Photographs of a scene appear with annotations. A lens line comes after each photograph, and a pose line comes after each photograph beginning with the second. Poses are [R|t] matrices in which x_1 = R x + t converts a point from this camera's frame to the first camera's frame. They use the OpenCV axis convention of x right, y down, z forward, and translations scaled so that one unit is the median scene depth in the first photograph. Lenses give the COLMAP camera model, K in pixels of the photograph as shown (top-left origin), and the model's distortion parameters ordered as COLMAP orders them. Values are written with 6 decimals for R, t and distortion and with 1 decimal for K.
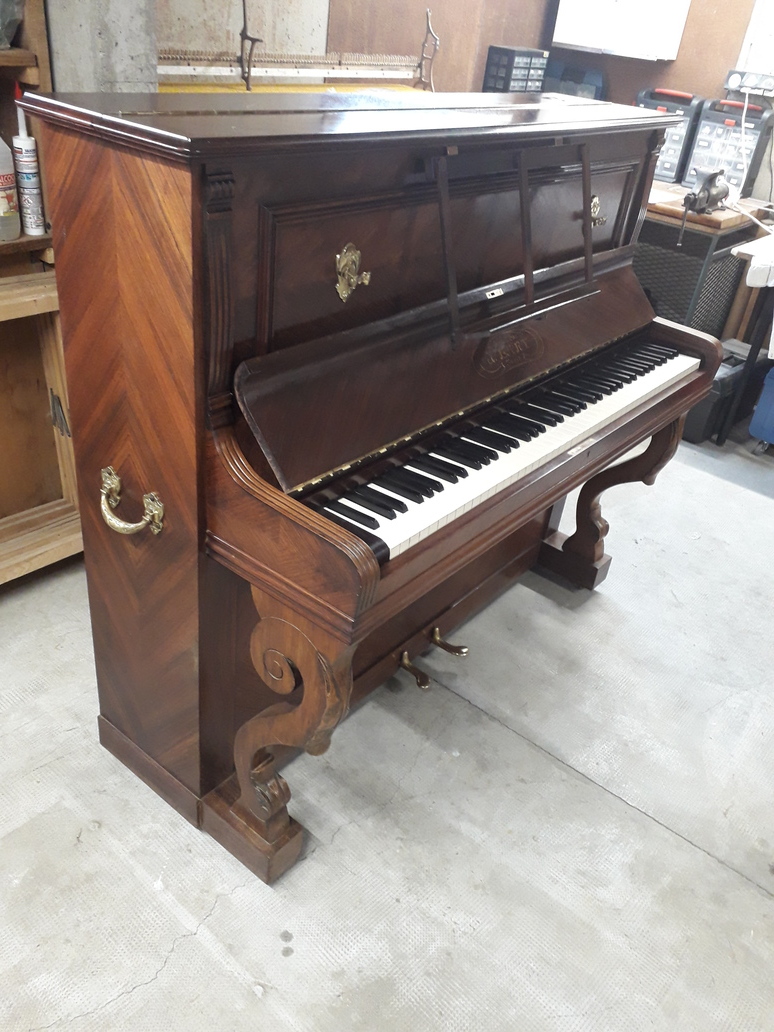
lens RADIAL K [[825.5, 0, 377.4], [0, 825.5, 540.6], [0, 0, 1]] dist [-0.005967, -0.039496]
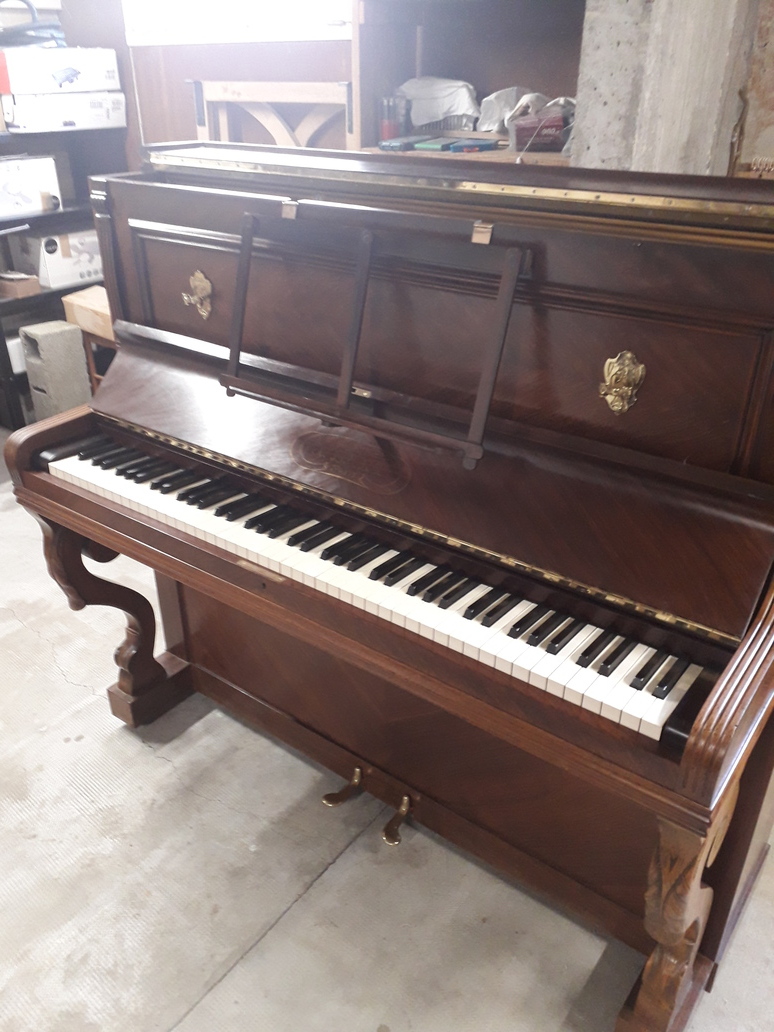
lens RADIAL K [[825.5, 0, 377.4], [0, 825.5, 540.6], [0, 0, 1]] dist [-0.005967, -0.039496]
pose [[0.021848, 0.370943, -0.928399, 0.672801], [-0.557063, 0.775626, 0.296793, -0.288431], [0.830183, 0.510692, 0.223584, 0.611766]]
